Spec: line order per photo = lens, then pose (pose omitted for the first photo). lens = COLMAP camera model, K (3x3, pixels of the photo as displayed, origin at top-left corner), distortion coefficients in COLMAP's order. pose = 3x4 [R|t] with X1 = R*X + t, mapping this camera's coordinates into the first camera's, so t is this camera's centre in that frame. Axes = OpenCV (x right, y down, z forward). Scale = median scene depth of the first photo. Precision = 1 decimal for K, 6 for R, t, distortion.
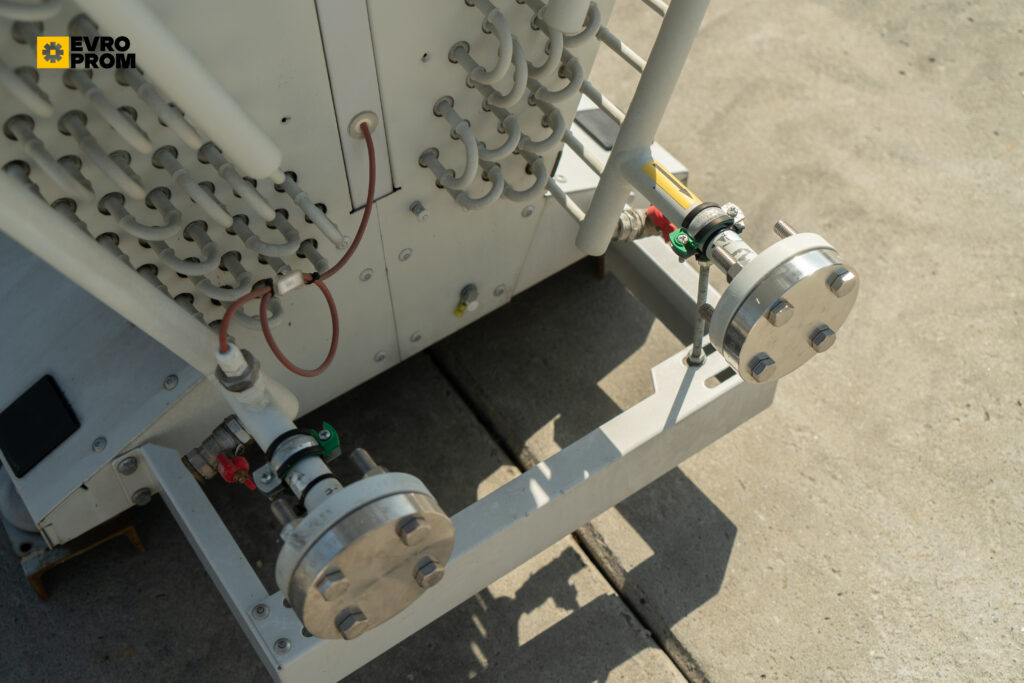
lens RADIAL K [[1304.5, 0, 512.0], [0, 1304.5, 341.5], [0, 0, 1]] dist [0.007519, 0.017772]
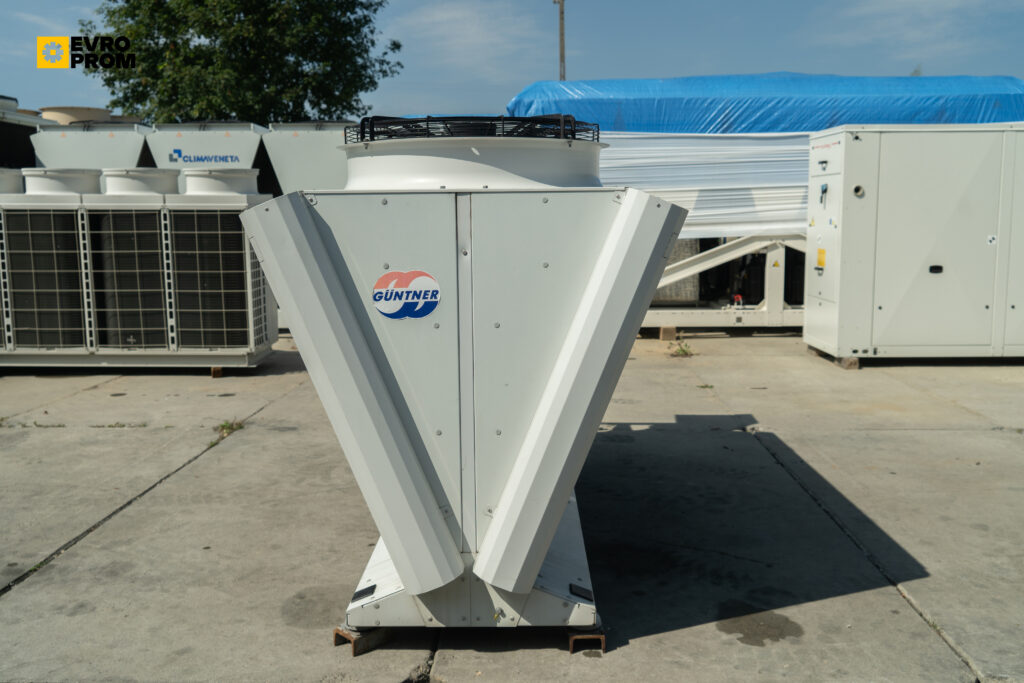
lens RADIAL K [[943.1, 0, 512.0], [0, 943.1, 341.5], [0, 0, 1]] dist [0.000471, 0.014368]
pose [[-0.810168, -0.046553, 0.584346, -1.942574], [0.479747, 0.520170, 0.706587, -2.365998], [-0.336853, 0.852793, -0.399091, 1.771608]]
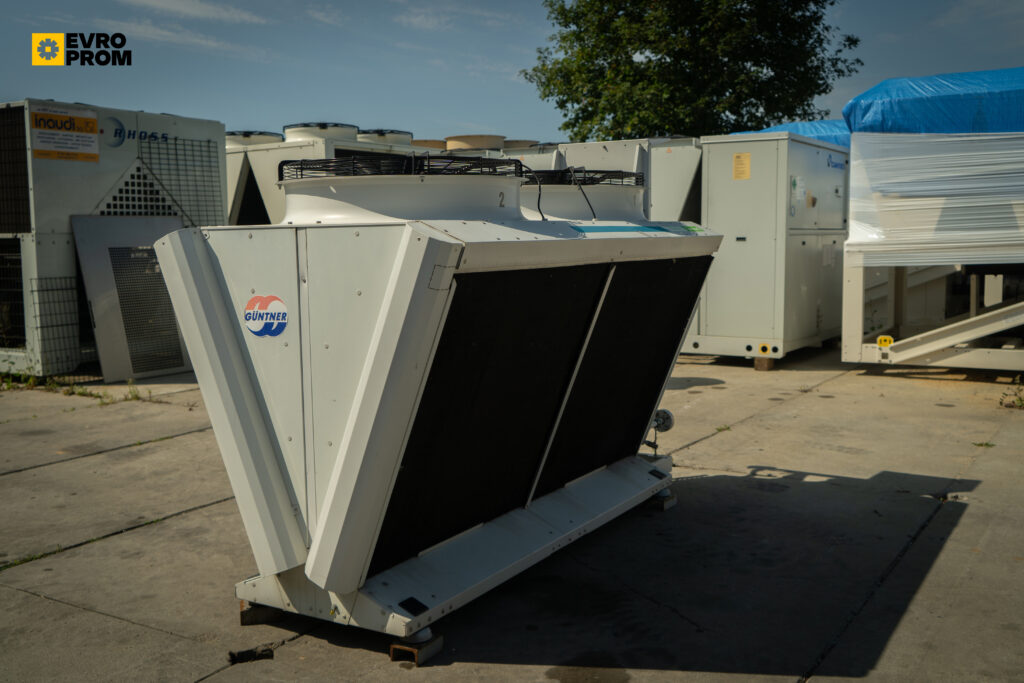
lens RADIAL K [[1023.5, 0, 512.0], [0, 1023.5, 341.5], [0, 0, 1]] dist [0.006138, 0.022700]
pose [[-0.403249, -0.064658, 0.912803, -2.952699], [0.737204, 0.568014, 0.365910, -1.669330], [-0.542144, 0.820475, -0.181384, 1.235987]]
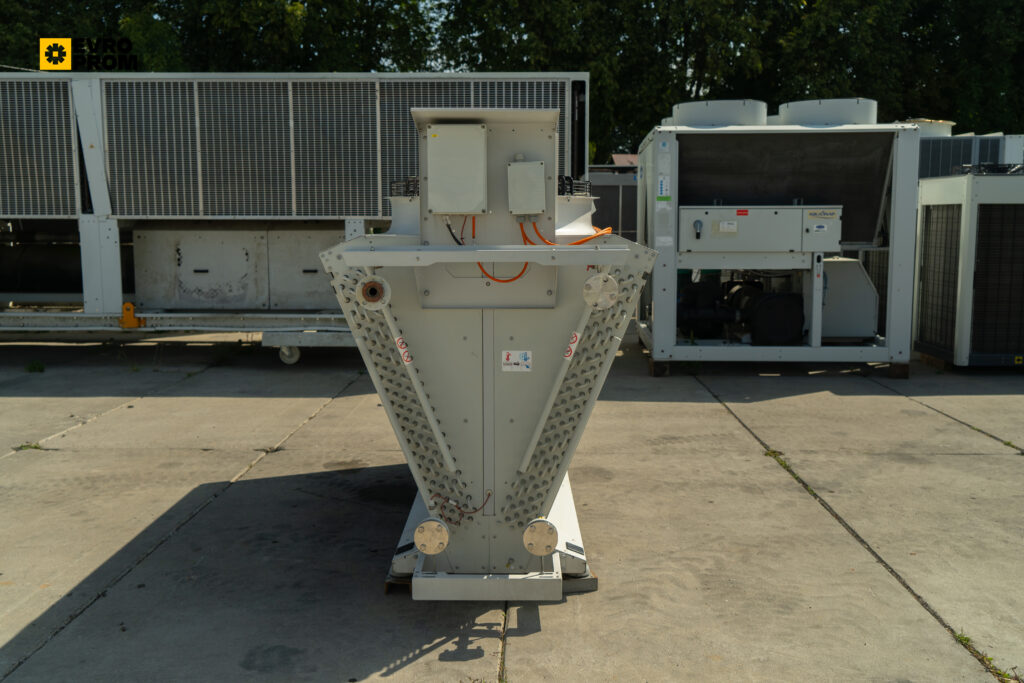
lens RADIAL K [[922.3, 0, 512.0], [0, 922.3, 341.5], [0, 0, 1]] dist [-0.011316, -0.002168]
pose [[0.816947, 0.099391, -0.568084, 1.184569], [-0.467843, 0.690202, -0.552036, 0.831129], [0.337225, 0.716758, 0.610358, -0.913558]]
